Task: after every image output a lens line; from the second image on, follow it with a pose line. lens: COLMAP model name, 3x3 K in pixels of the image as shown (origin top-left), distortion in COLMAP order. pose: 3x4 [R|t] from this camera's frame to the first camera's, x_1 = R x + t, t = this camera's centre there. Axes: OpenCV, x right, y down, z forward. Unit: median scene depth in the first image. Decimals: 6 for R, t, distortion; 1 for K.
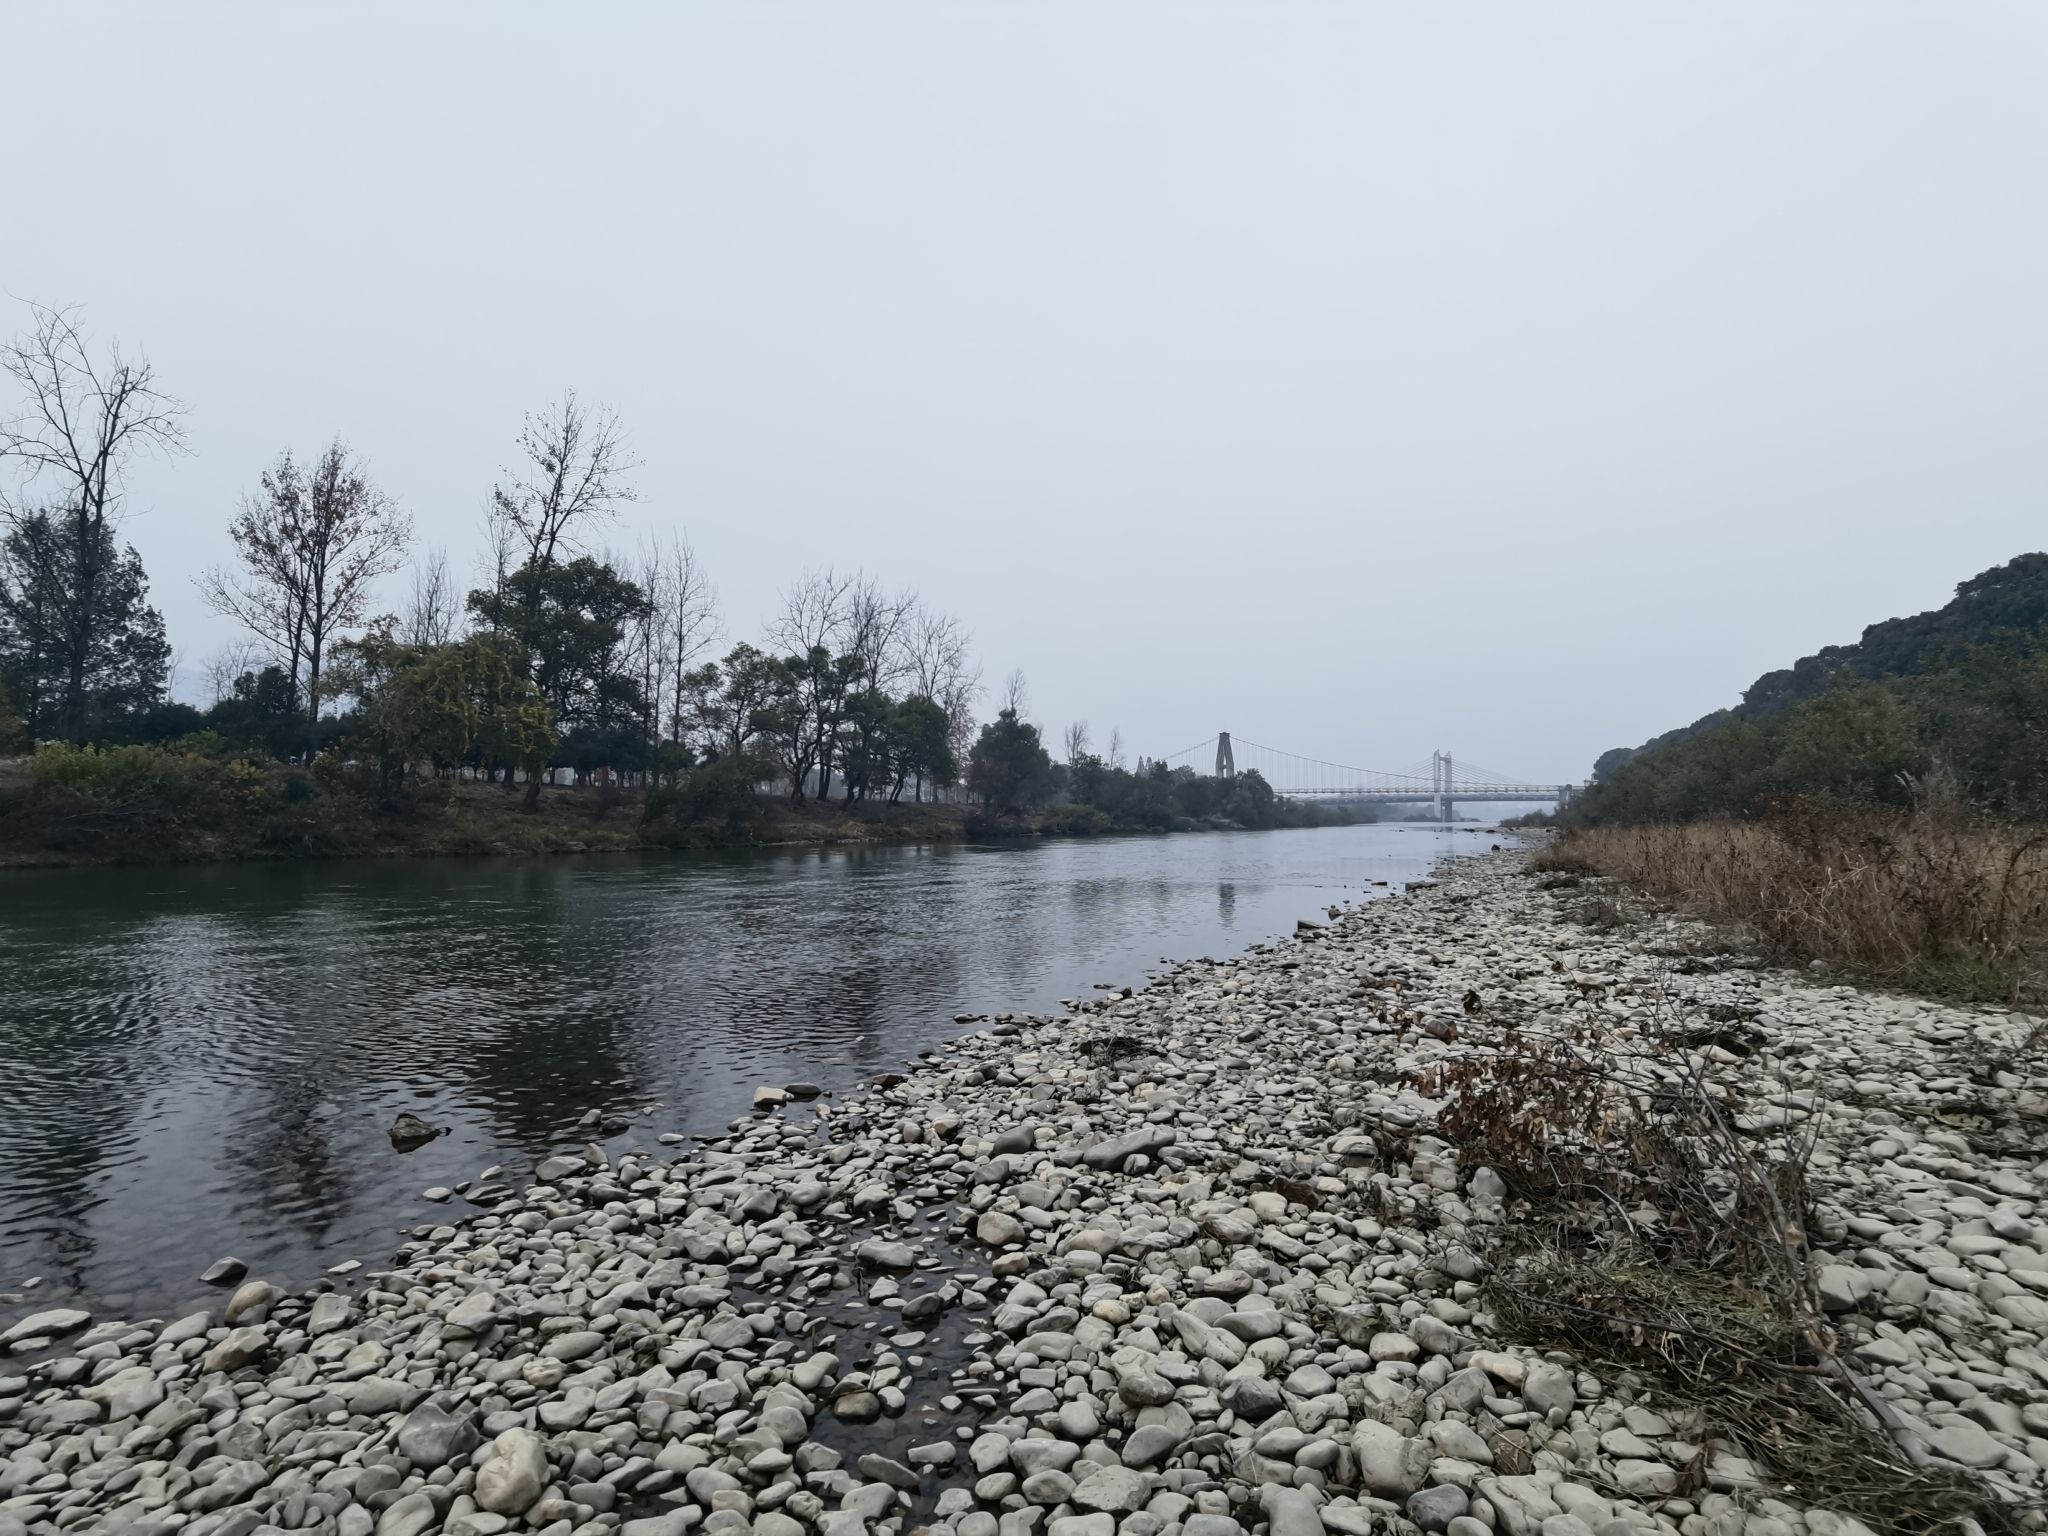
lens RADIAL K [[1074.2, 0, 1024.0], [0, 1074.2, 768.0], [0, 0, 1]] dist [-0.001399, -0.000294]
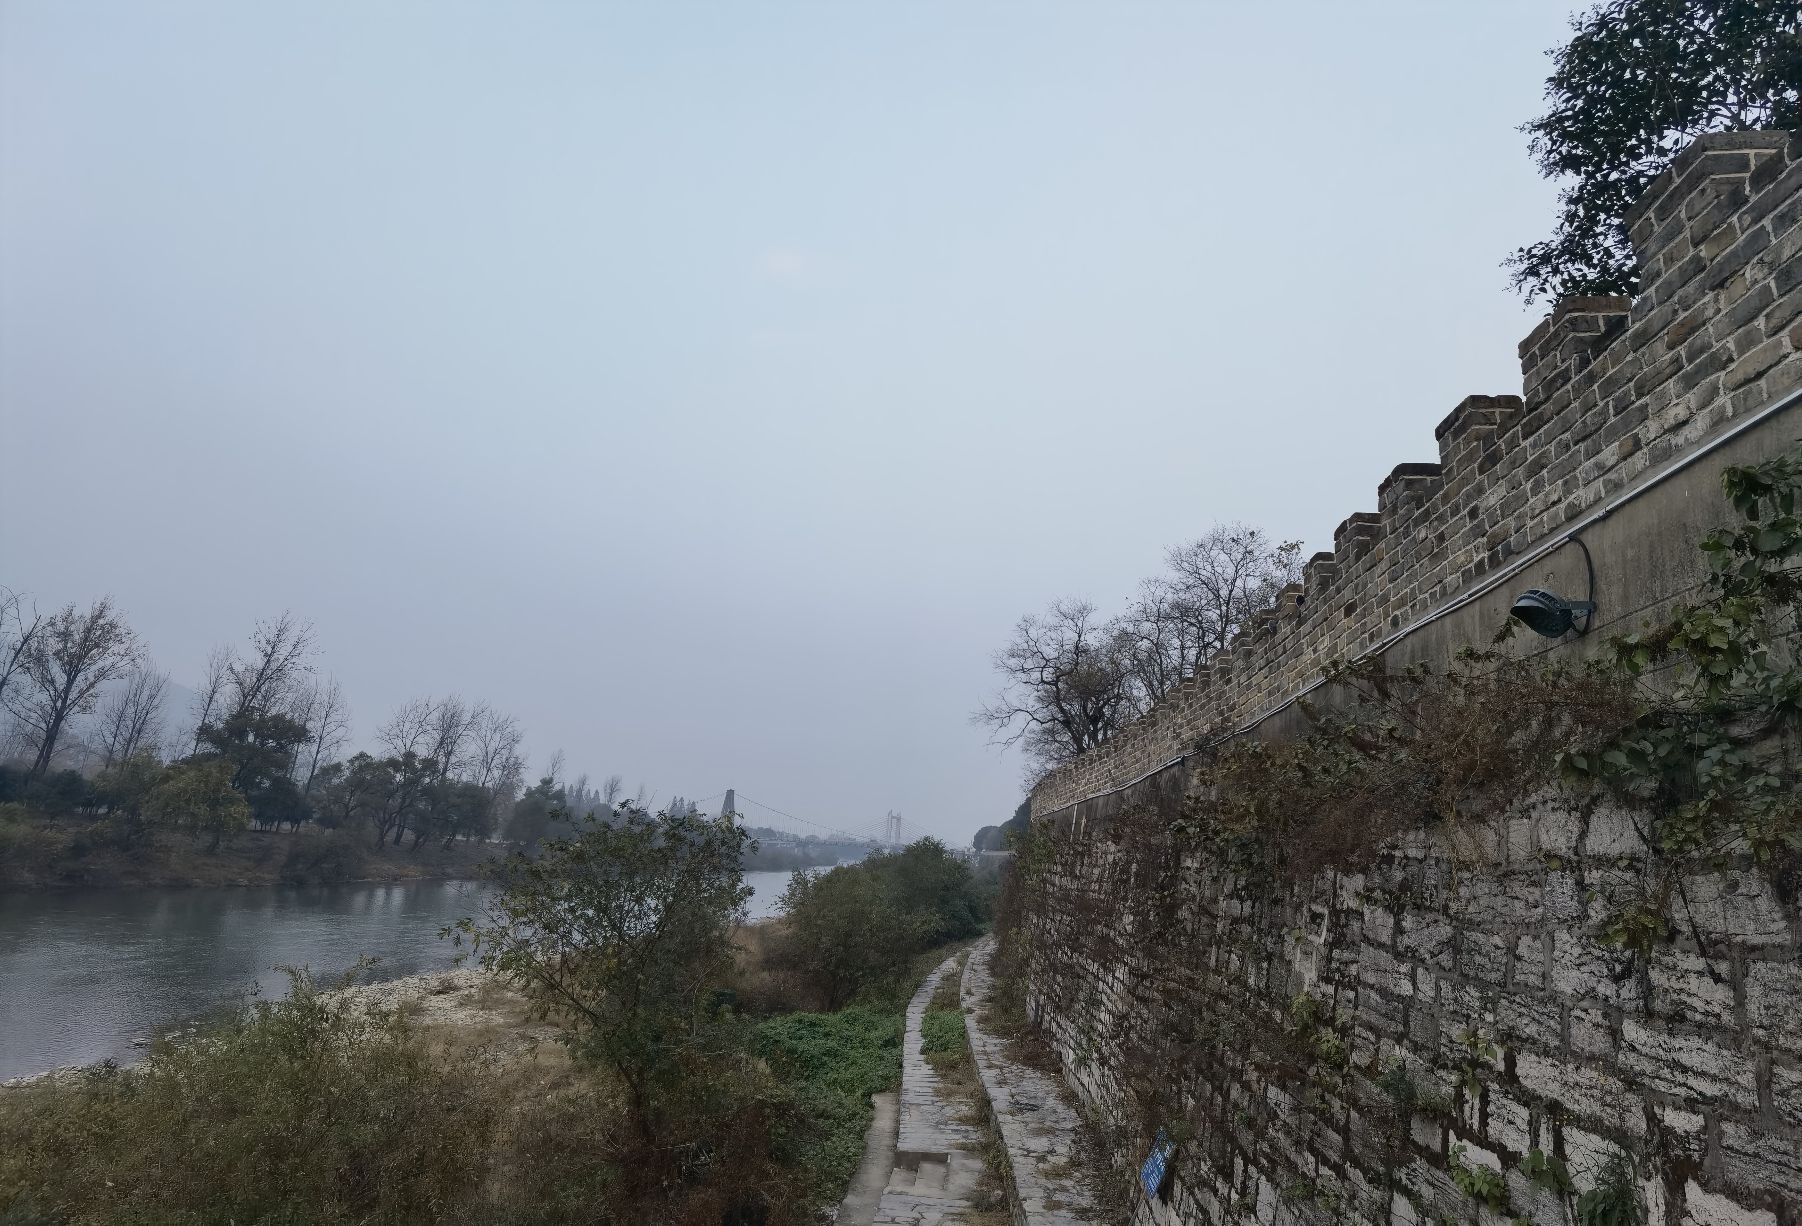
lens RADIAL K [[986.5, 0, 900.1], [0, 986.5, 532.9], [0, 0, 1]] dist [0.003529, 0.001784]
pose [[0.963573, 0.125140, 0.236363, 0.133187], [-0.062600, 0.964759, -0.255582, -0.093965], [-0.260017, 0.231475, 0.937449, -0.700865]]
